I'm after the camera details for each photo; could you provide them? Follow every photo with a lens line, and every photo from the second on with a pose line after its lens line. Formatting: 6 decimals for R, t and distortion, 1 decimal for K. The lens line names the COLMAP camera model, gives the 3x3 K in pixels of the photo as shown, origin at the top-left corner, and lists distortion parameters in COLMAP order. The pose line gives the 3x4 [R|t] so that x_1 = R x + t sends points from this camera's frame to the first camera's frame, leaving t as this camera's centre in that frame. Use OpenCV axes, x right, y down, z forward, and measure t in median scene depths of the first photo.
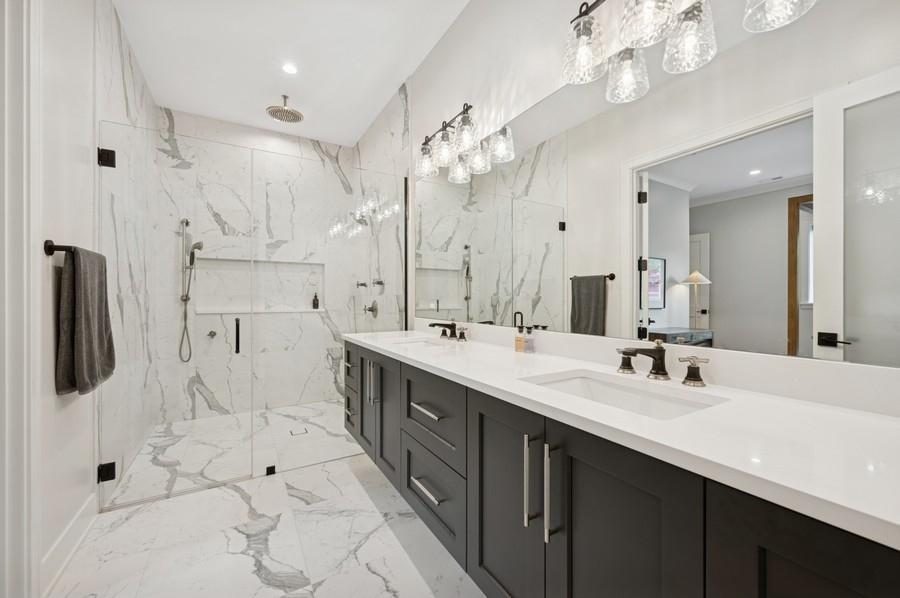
lens RADIAL K [[355.4, 0, 452.2], [0, 355.4, 297.9], [0, 0, 1]] dist [-0.001061, -0.000425]
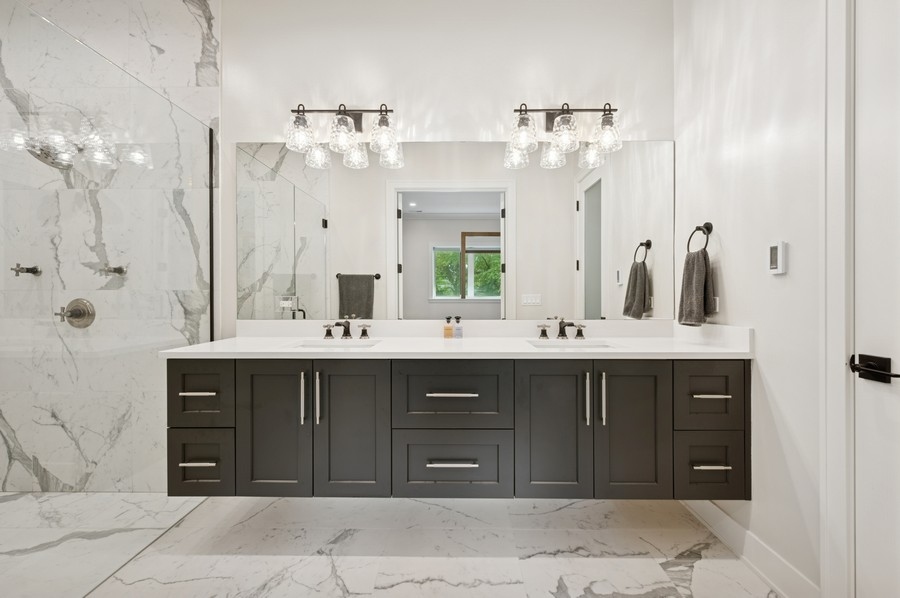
lens RADIAL K [[366.9, 0, 449.5], [0, 366.9, 294.3], [0, 0, 1]] dist [0.001123, 0.000311]
pose [[0.533483, -0.000880, 0.845810, -0.429602], [-0.000449, 0.999999, 0.001323, -0.001296], [-0.845811, -0.001086, 0.533482, 0.156900]]
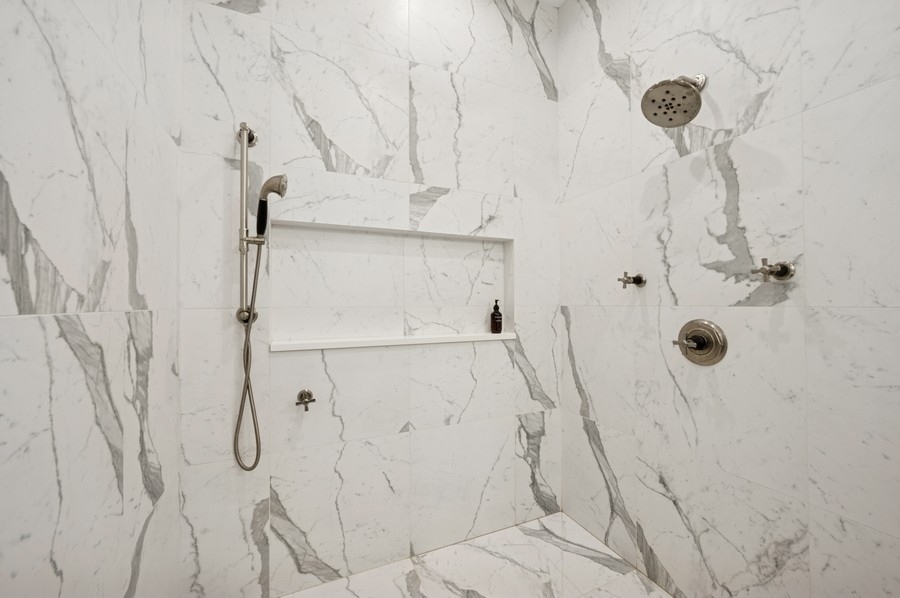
lens RADIAL K [[354.8, 0, 451.9], [0, 354.8, 300.3], [0, 0, 1]] dist [-0.000267, -0.000122]
pose [[0.992119, -0.004881, -0.125200, -0.460007], [0.004012, 0.999966, -0.007192, -0.012800], [0.125231, 0.006633, 0.992105, 0.616287]]
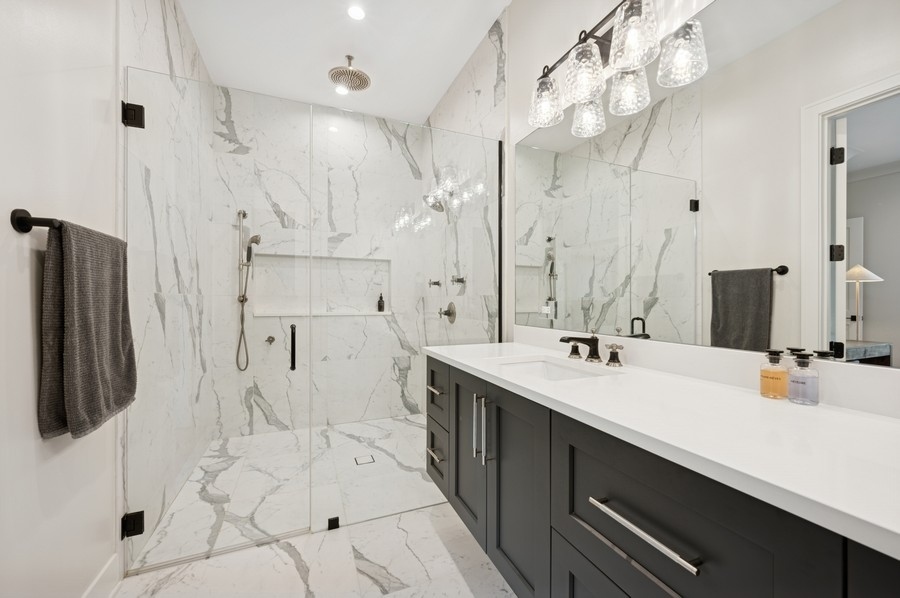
lens RADIAL K [[354.8, 0, 451.9], [0, 354.8, 300.3], [0, 0, 1]] dist [-0.000267, -0.000122]
pose [[0.989644, 0.002511, -0.143523, -0.104248], [-0.002329, 0.999996, 0.001439, 0.001598], [0.143526, -0.001090, 0.989646, 0.195154]]
